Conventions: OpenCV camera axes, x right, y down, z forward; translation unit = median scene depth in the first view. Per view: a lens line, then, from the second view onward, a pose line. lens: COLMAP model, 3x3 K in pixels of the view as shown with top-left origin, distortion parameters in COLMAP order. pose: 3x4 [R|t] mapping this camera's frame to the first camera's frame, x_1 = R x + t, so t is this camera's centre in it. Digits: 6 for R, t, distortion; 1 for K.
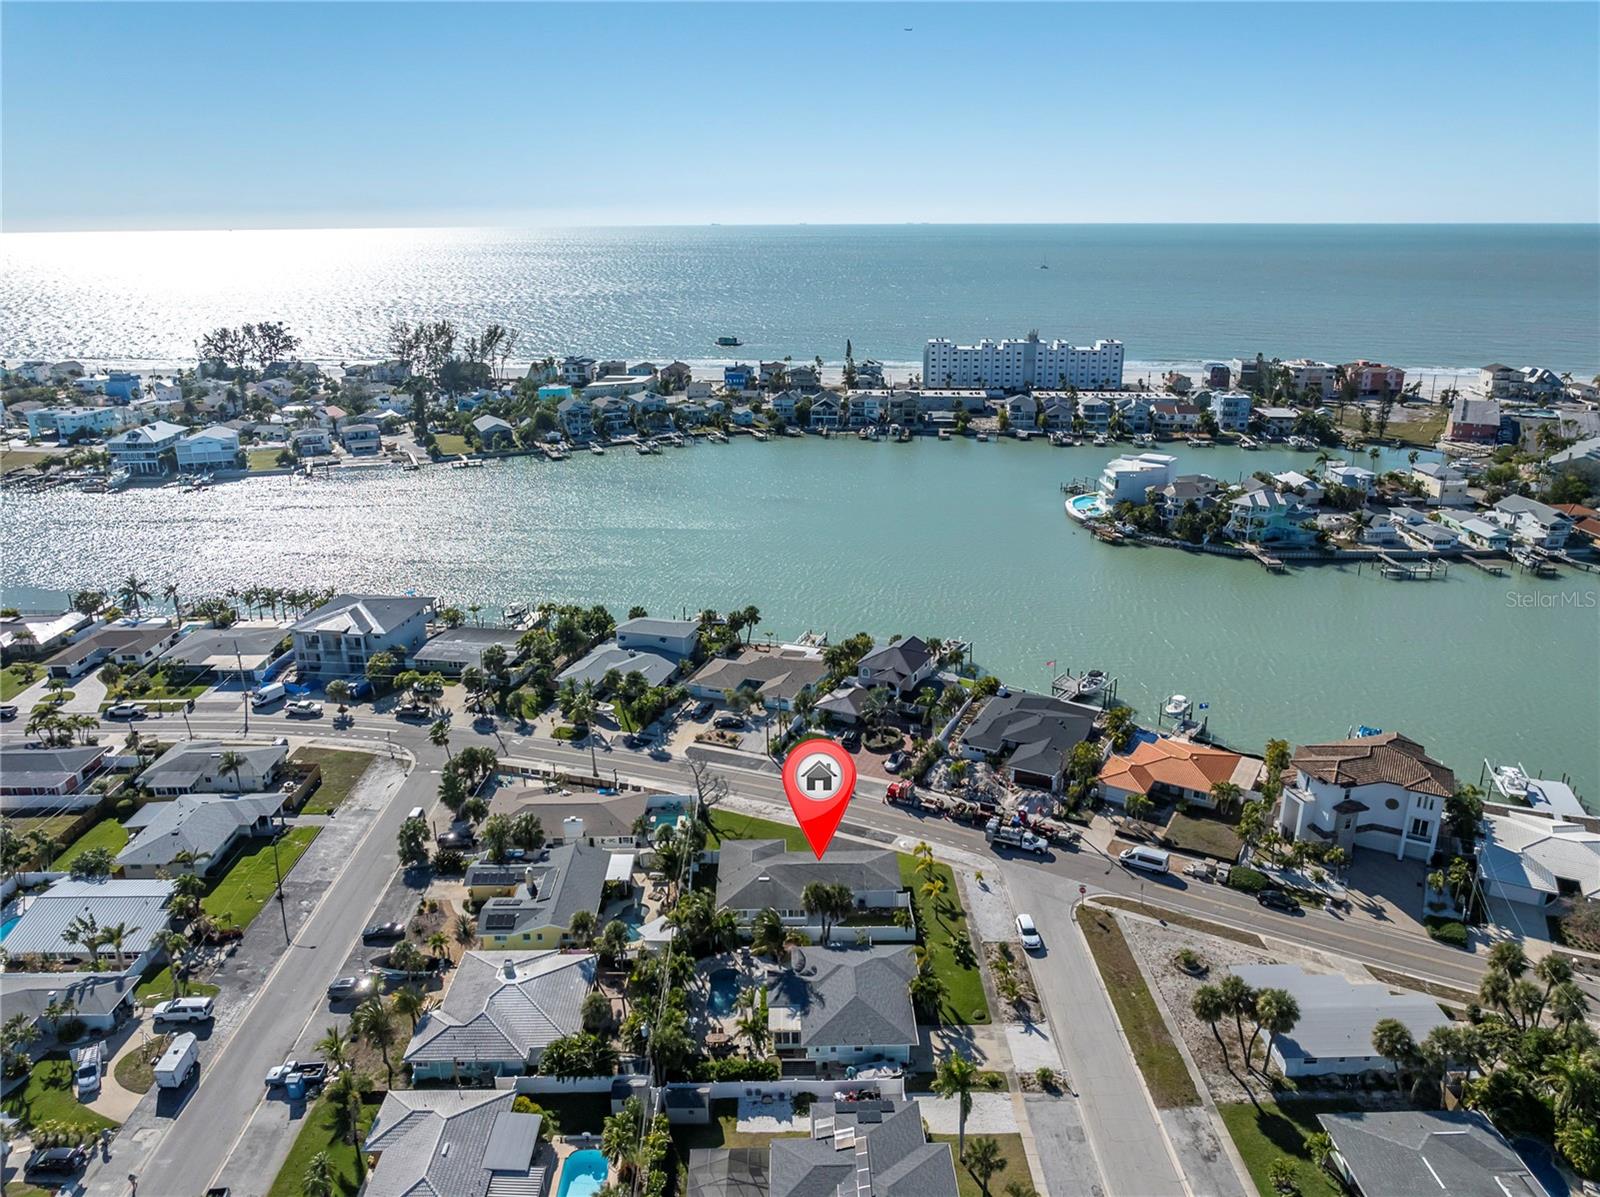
lens RADIAL K [[1125.4, 0, 806.9], [0, 1125.4, 594.3], [0, 0, 1]] dist [-0.019668, 0.003651]
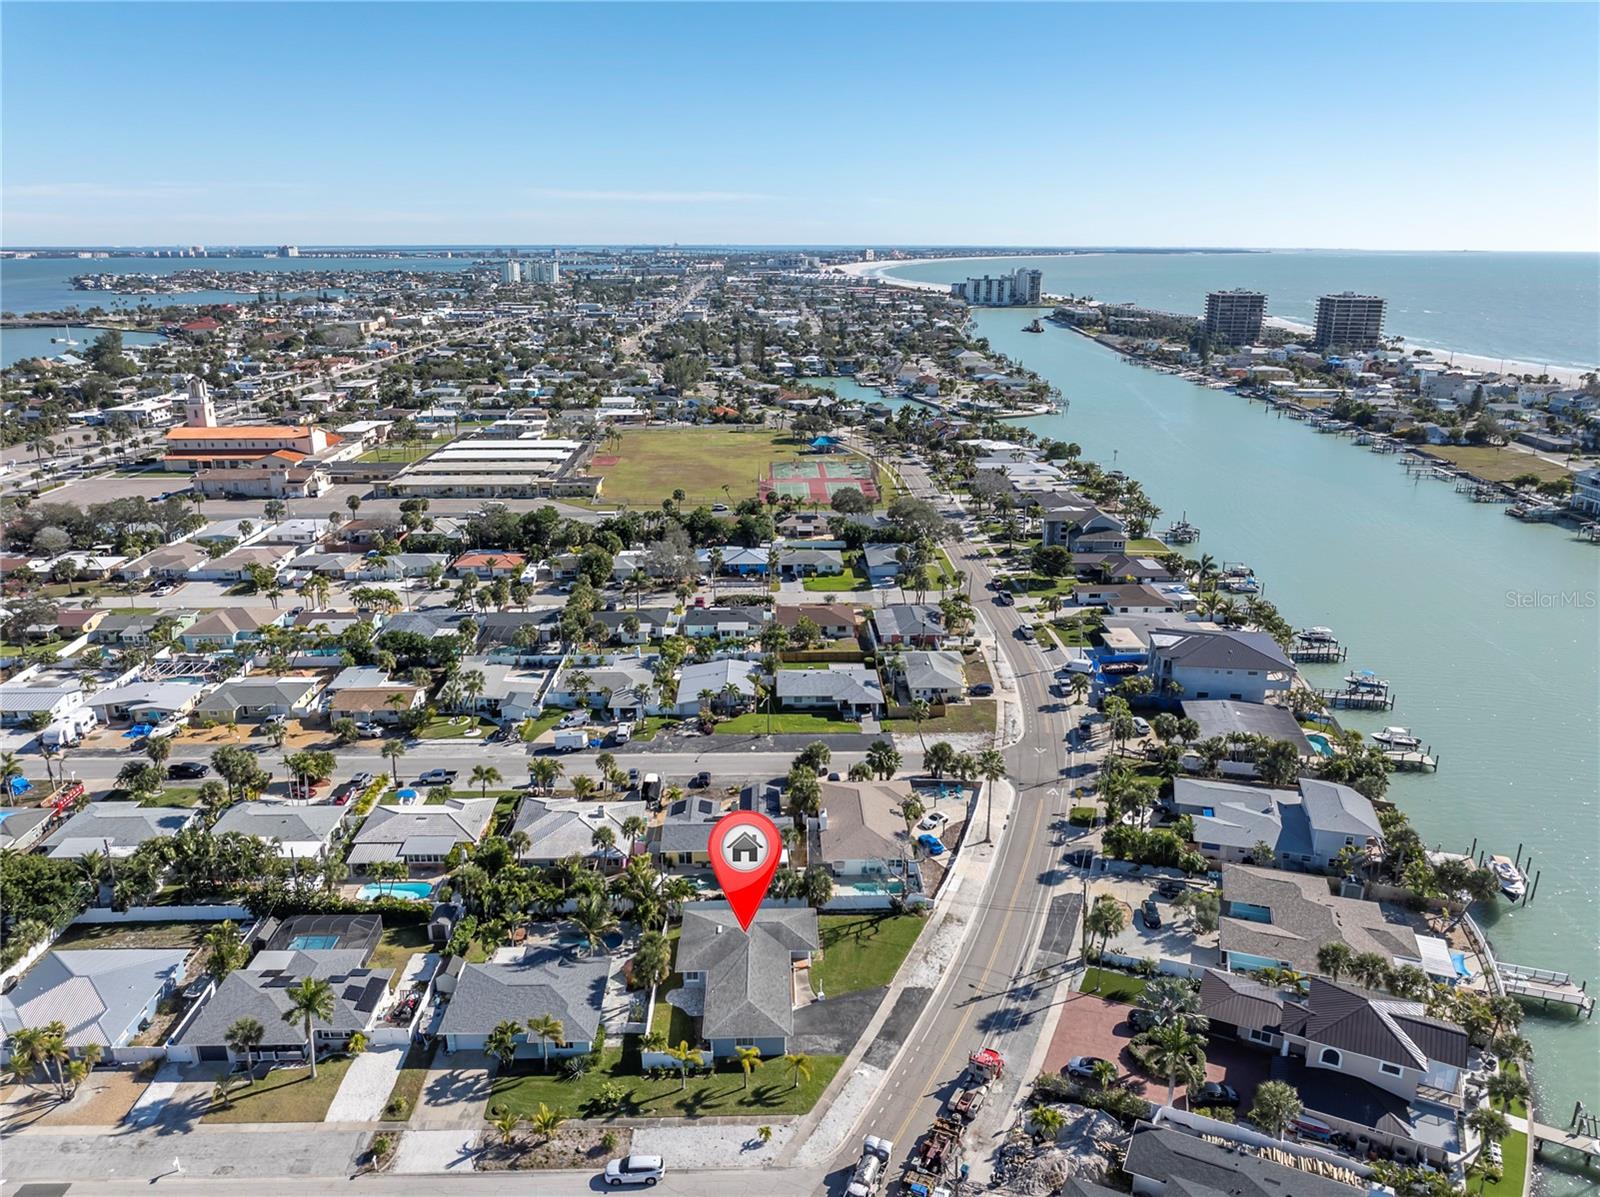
lens RADIAL K [[1125.4, 0, 806.9], [0, 1125.4, 594.3], [0, 0, 1]] dist [-0.019668, 0.003651]
pose [[0.013536, 0.308215, -0.951221, 0.559687], [-0.319174, 0.902873, 0.288007, -0.214064], [0.947600, 0.299706, 0.110595, 0.636002]]
